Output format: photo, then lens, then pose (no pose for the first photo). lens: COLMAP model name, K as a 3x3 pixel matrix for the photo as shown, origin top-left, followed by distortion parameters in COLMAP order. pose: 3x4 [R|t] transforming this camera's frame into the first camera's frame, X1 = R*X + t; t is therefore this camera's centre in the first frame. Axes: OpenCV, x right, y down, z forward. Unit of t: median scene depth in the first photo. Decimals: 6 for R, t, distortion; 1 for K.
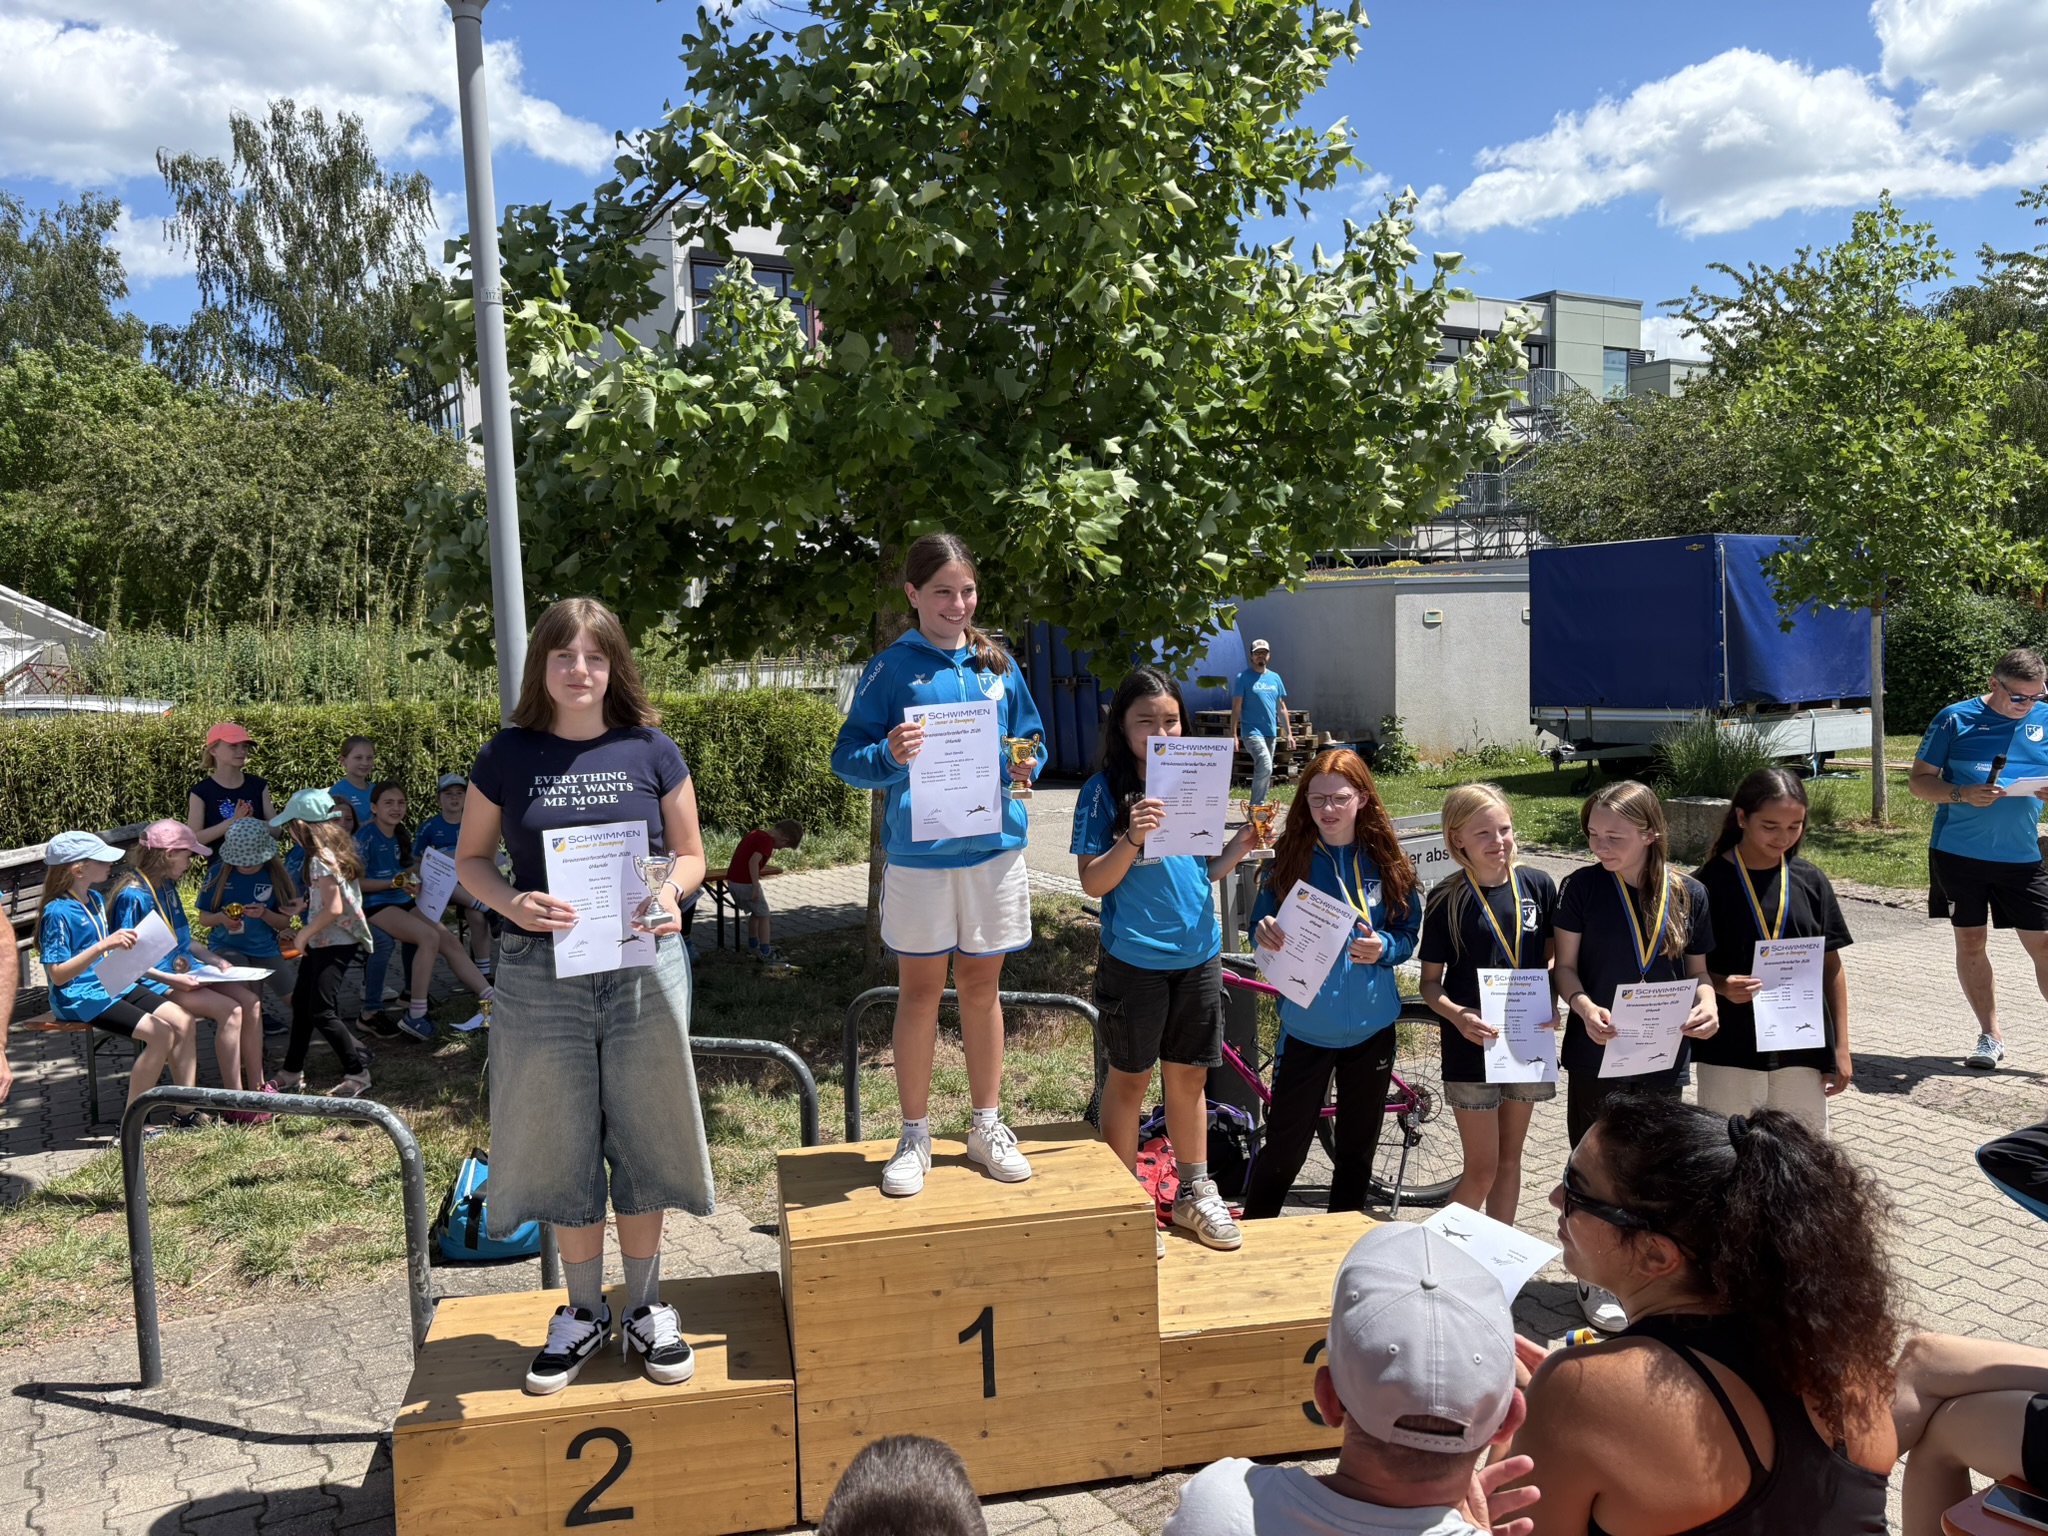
lens RADIAL K [[1576.4, 0, 1015.3], [0, 1576.4, 750.4], [0, 0, 1]] dist [0.037713, -0.037343]
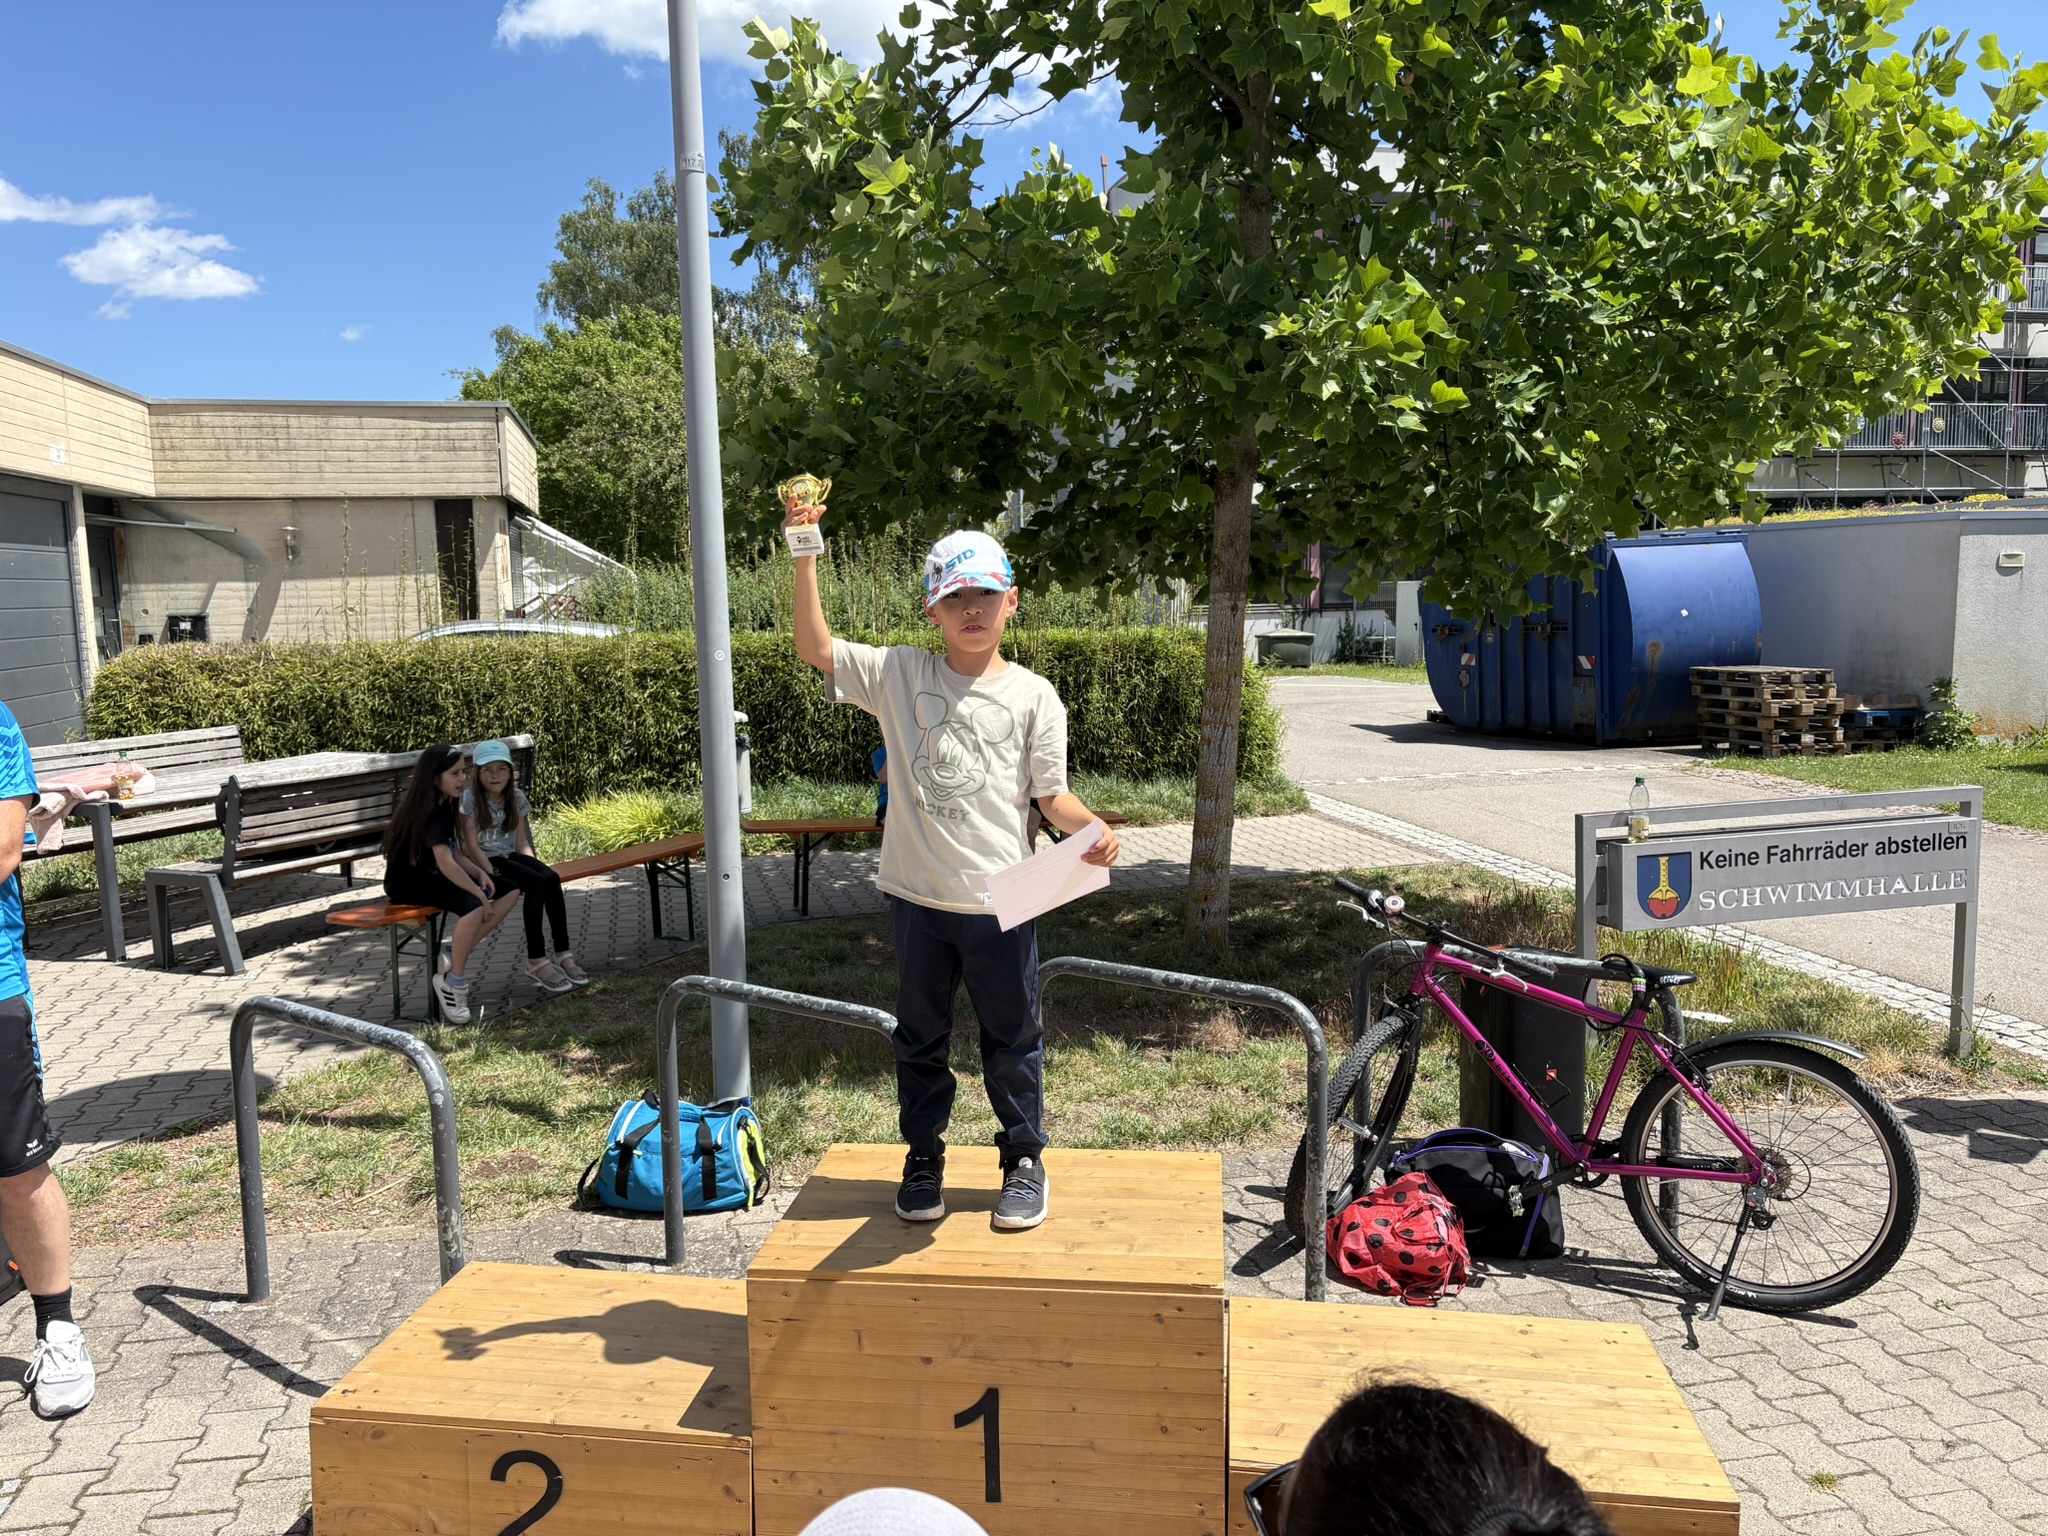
lens RADIAL K [[1551.9, 0, 1030.1], [0, 1551.9, 777.6], [0, 0, 1]] dist [0.048028, -0.047049]
pose [[0.946857, 0.050923, -0.317599, 0.157122], [-0.035825, 0.997941, 0.053201, 0.010183], [0.319654, -0.038995, 0.946732, 0.208032]]
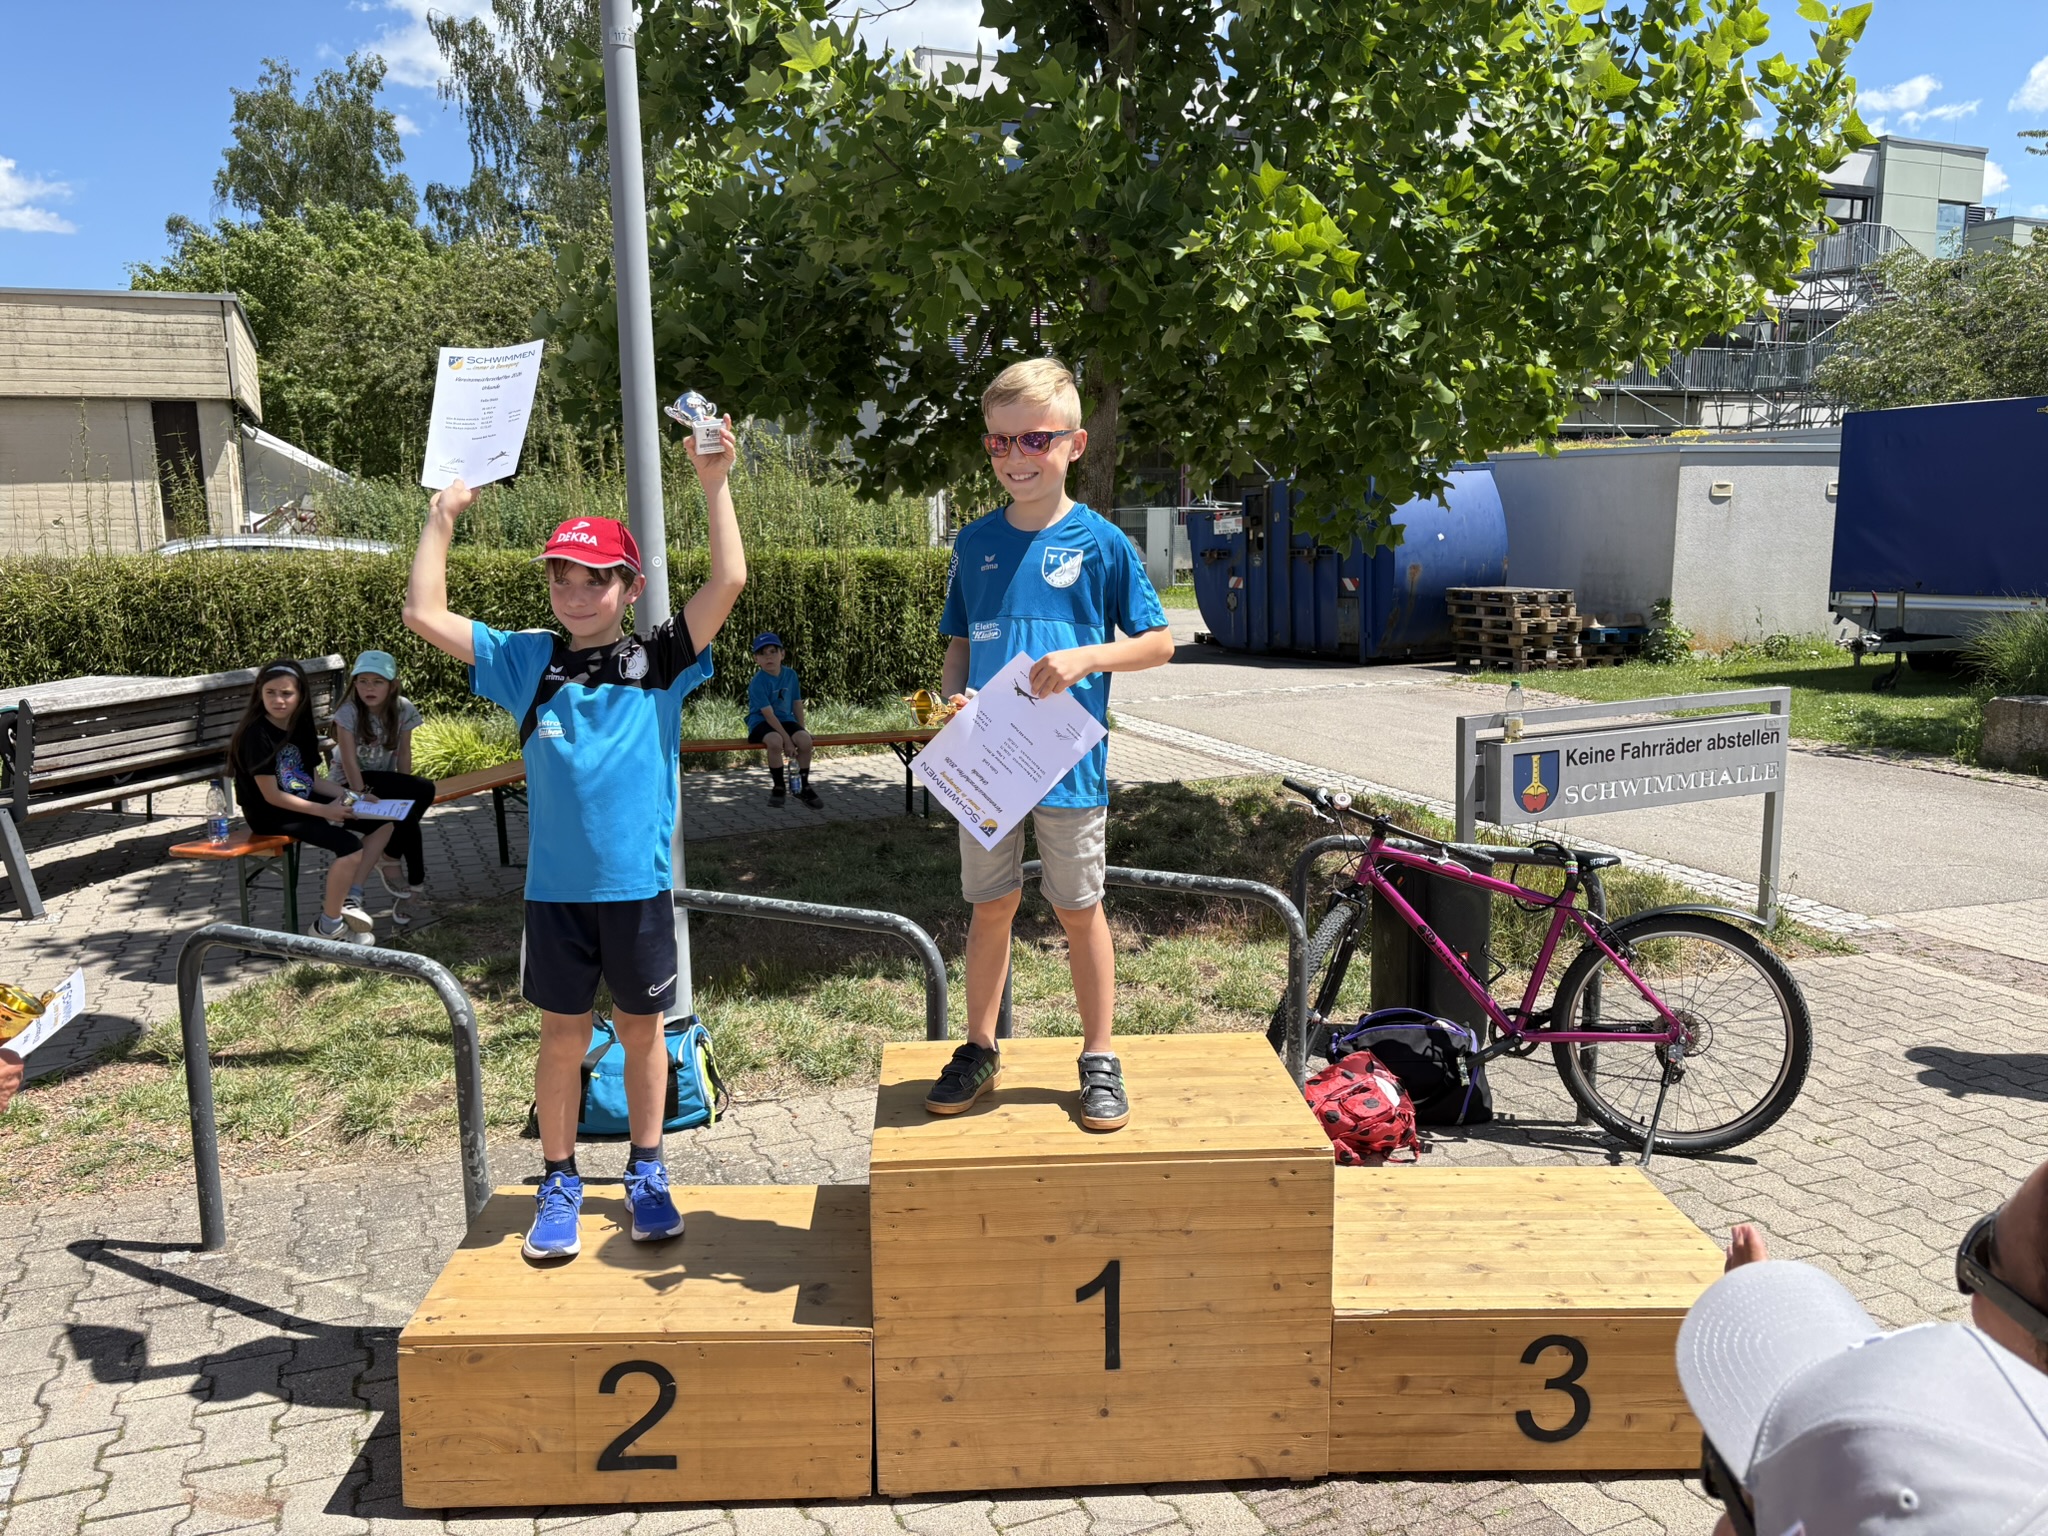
lens RADIAL K [[1551.9, 0, 1030.1], [0, 1551.9, 777.6], [0, 0, 1]] dist [0.048028, -0.047049]
pose [[0.988858, 0.045212, -0.141834, 0.028738], [-0.032057, 0.995084, 0.093700, 0.025794], [0.145373, -0.088109, 0.985446, 0.167393]]
